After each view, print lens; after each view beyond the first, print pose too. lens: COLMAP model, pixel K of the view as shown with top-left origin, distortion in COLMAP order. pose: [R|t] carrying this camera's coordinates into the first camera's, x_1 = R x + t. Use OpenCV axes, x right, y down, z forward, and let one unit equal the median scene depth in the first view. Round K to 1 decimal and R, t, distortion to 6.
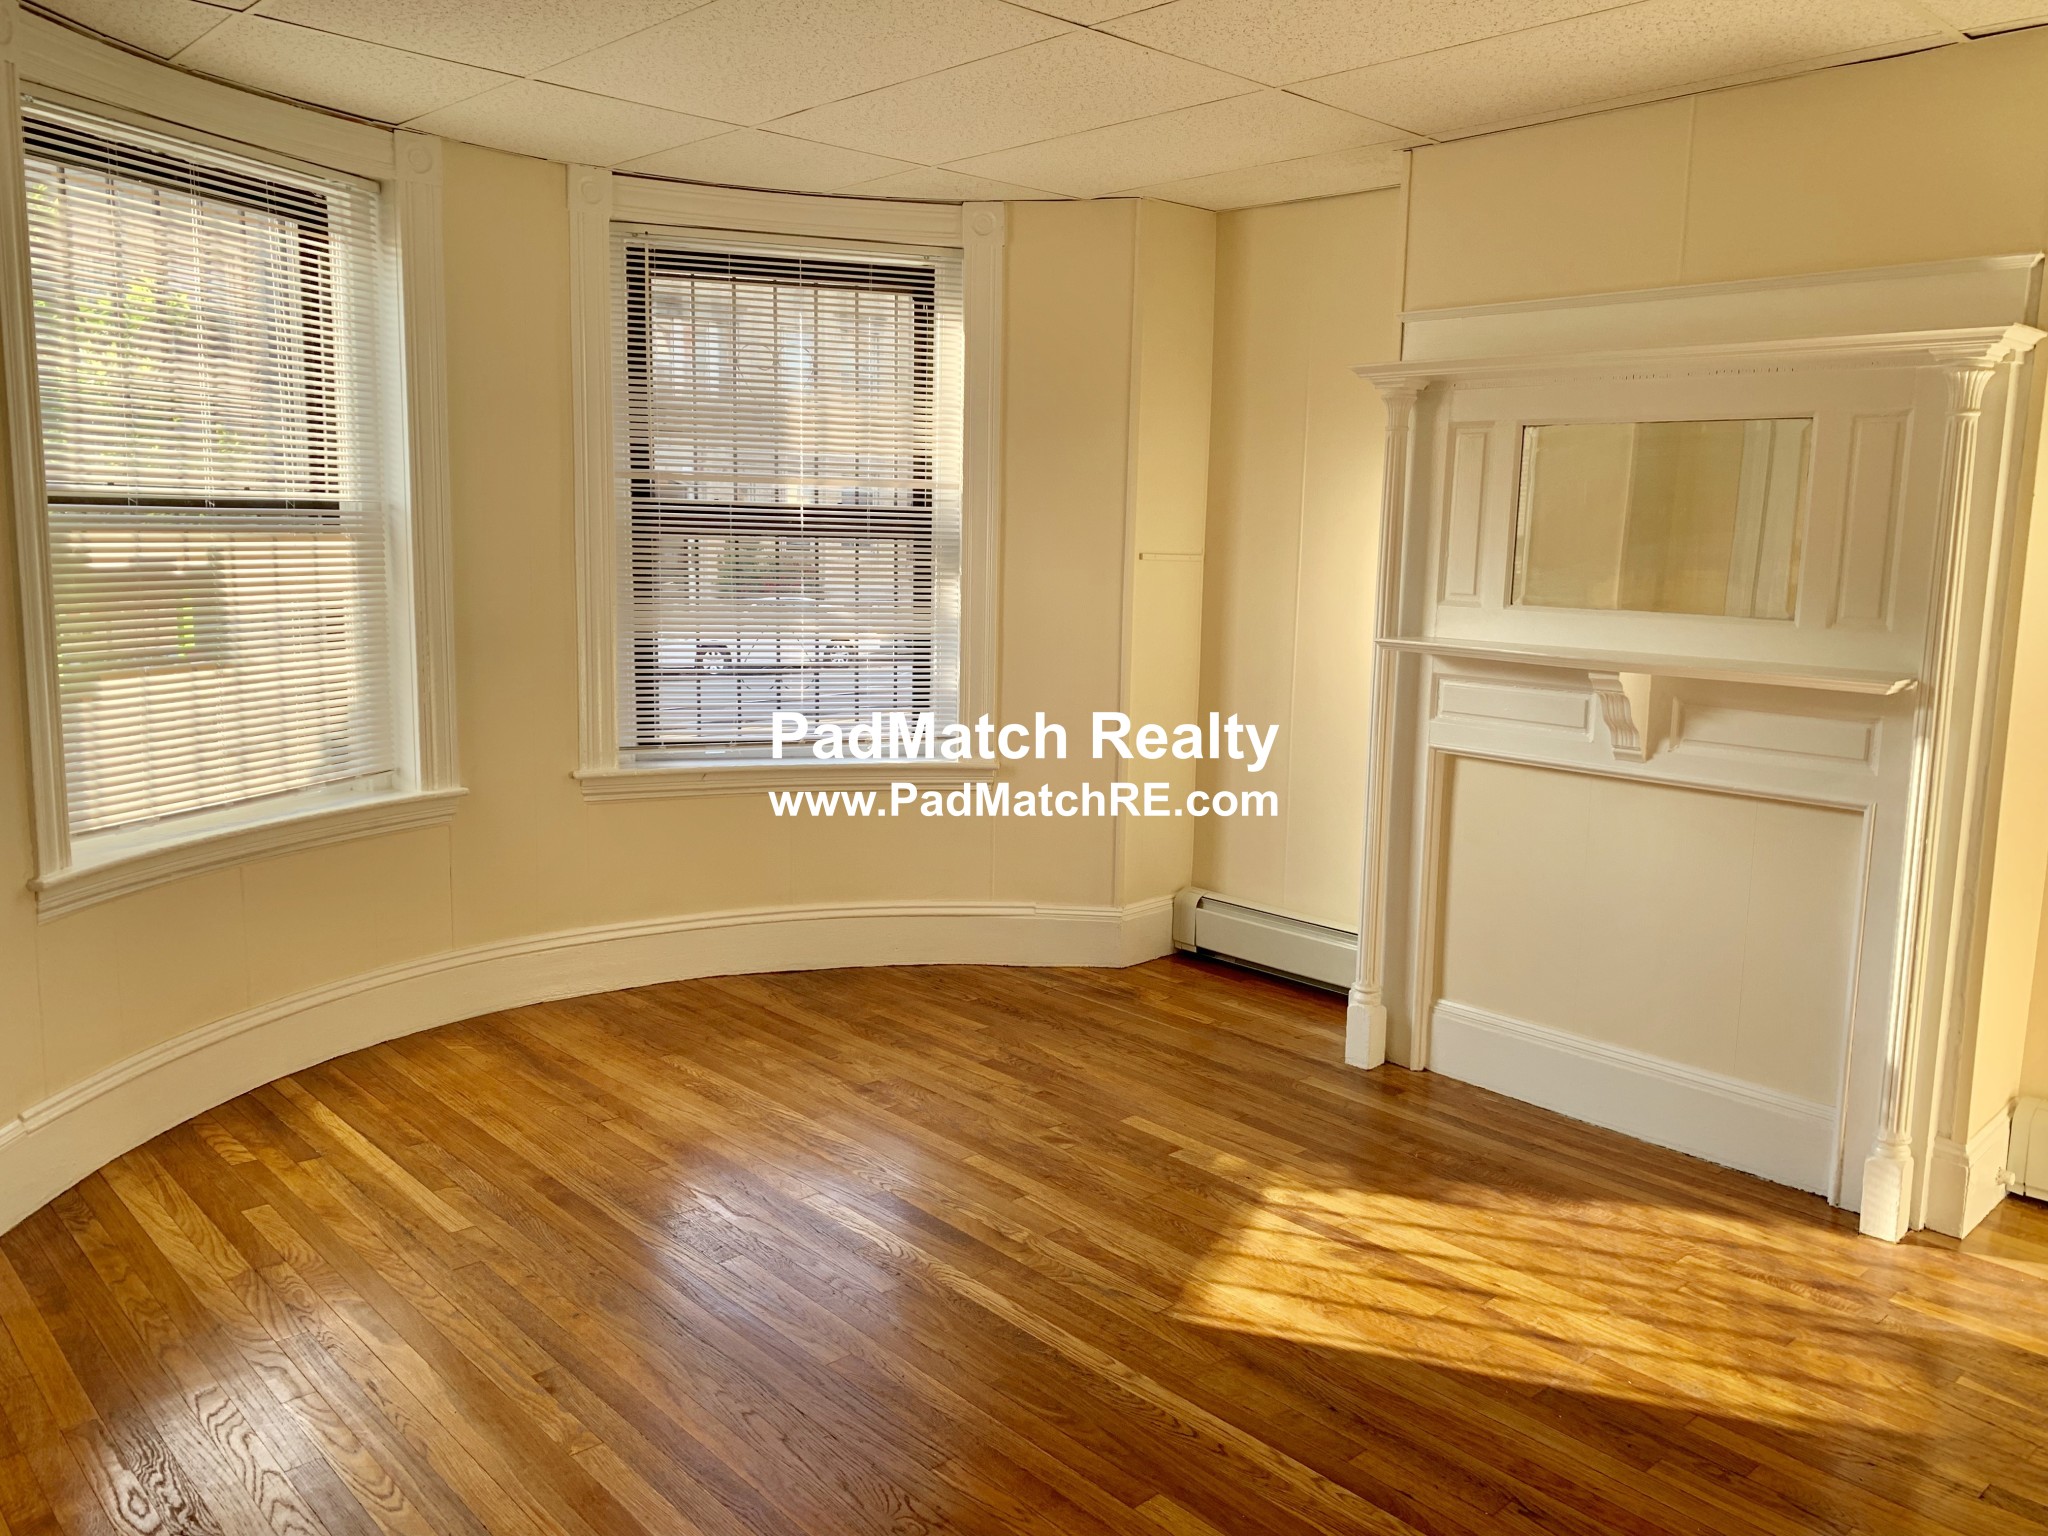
lens RADIAL K [[1595.8, 0, 1019.3], [0, 1595.8, 766.2], [0, 0, 1]] dist [0.012888, 0.005033]
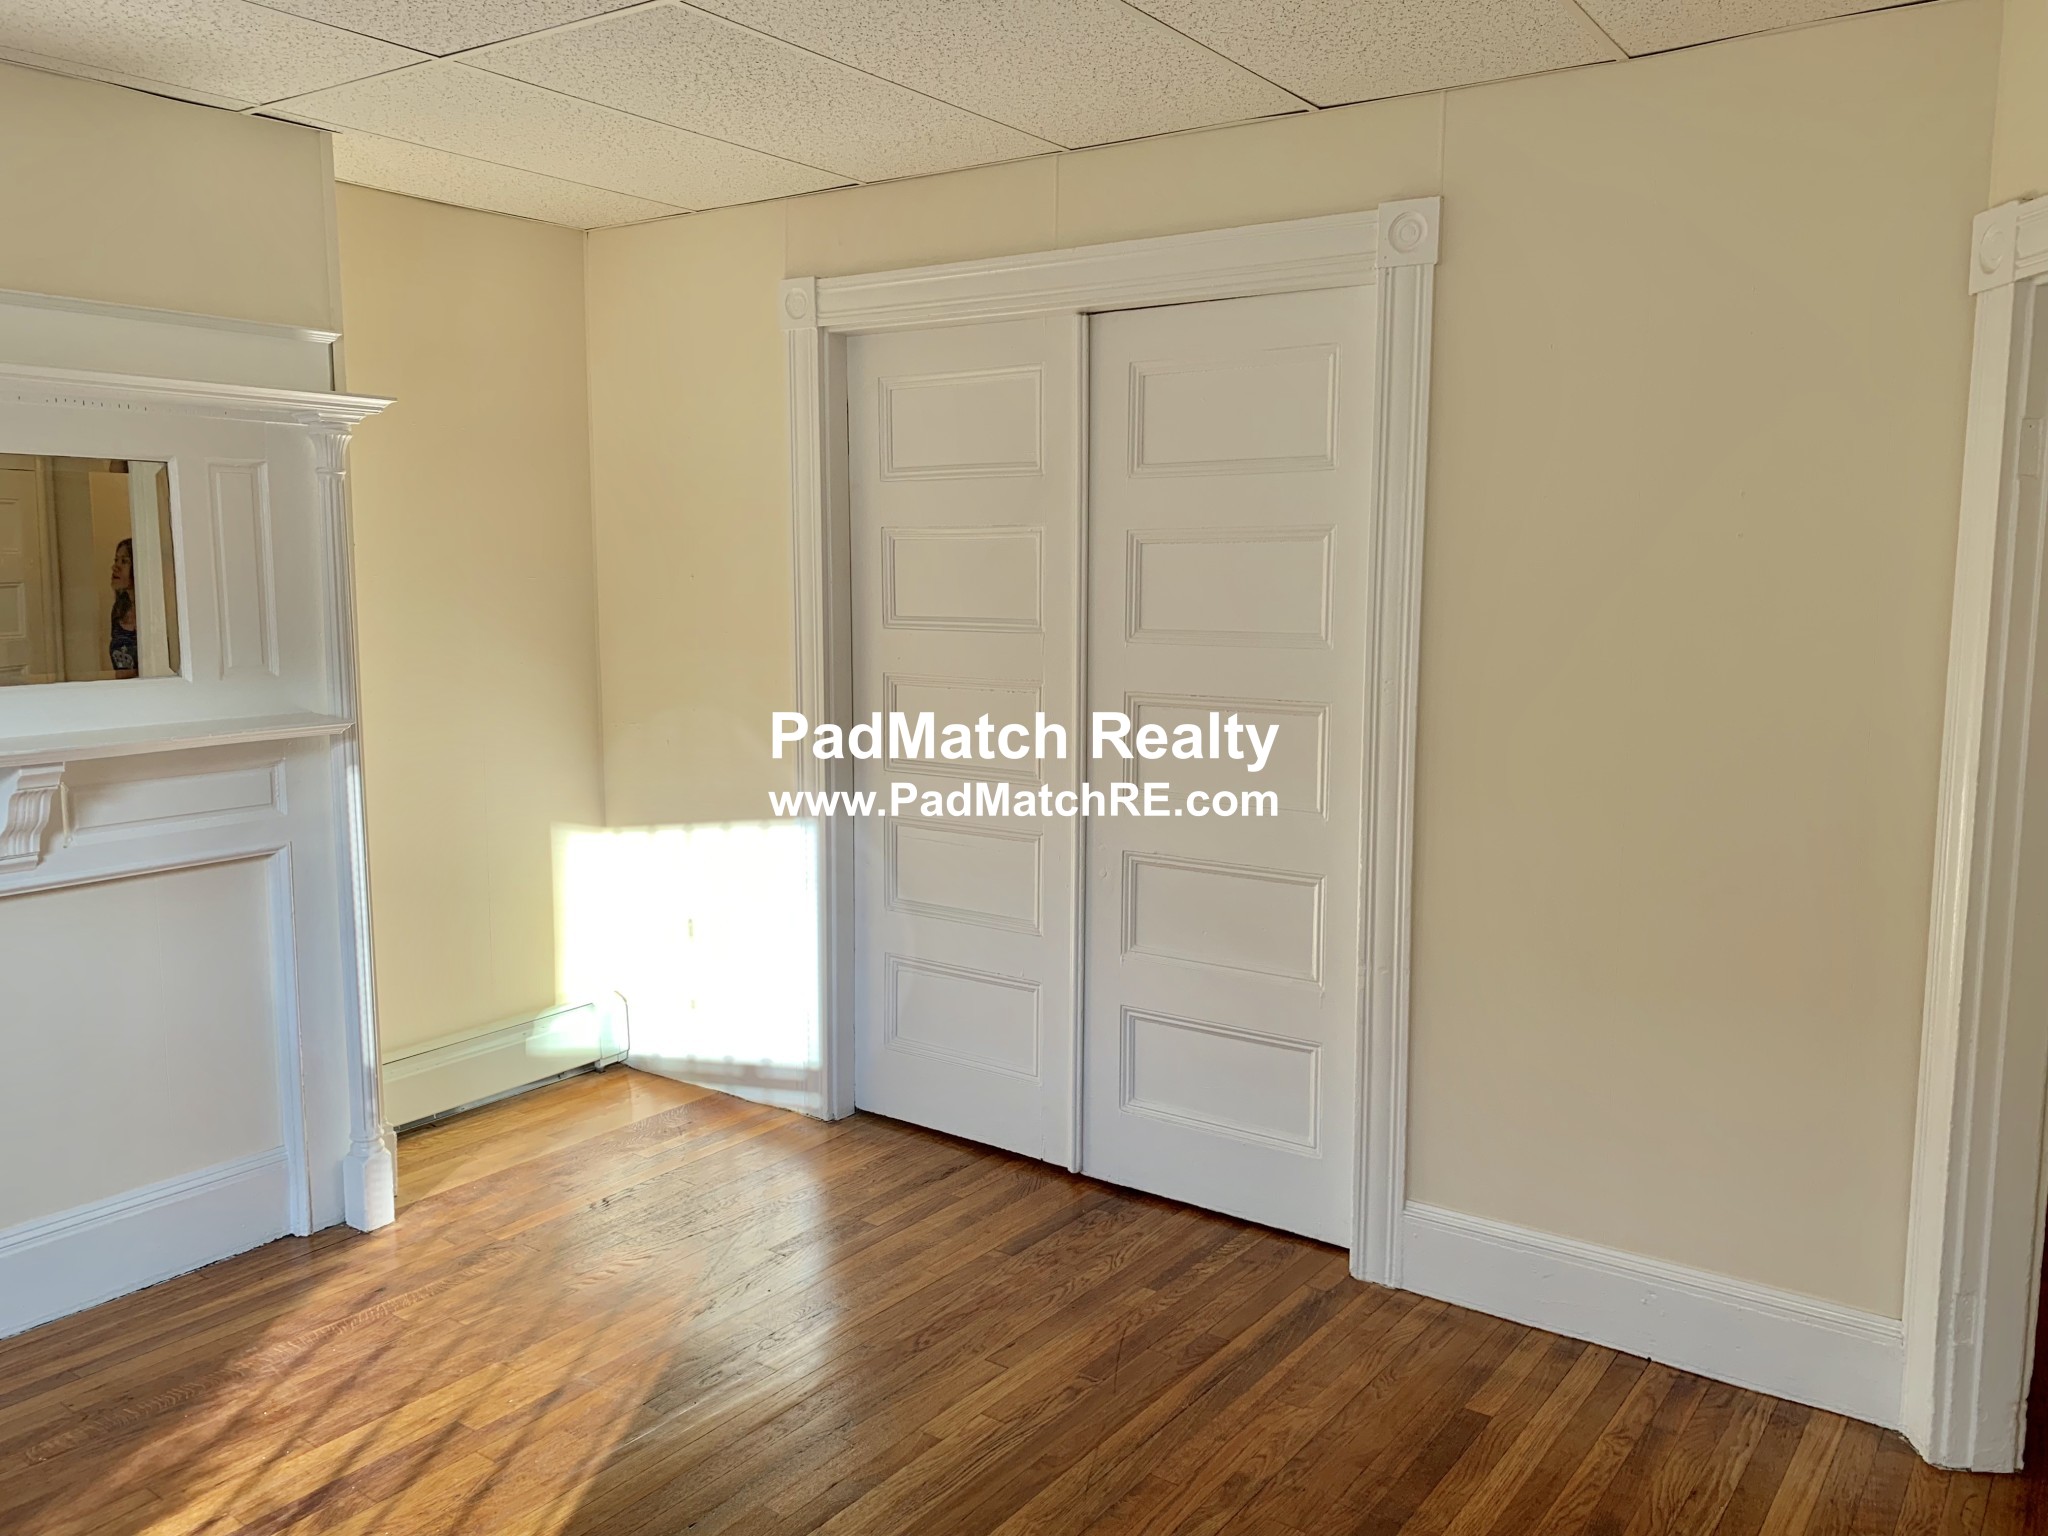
lens RADIAL K [[1595.8, 0, 1019.0], [0, 1595.8, 761.1], [0, 0, 1]] dist [0.012888, 0.005033]
pose [[-0.202620, -0.149451, 0.967786, -0.558568], [0.145617, 0.972700, 0.180696, -0.146836], [-0.968370, 0.177538, -0.175326, 0.722449]]
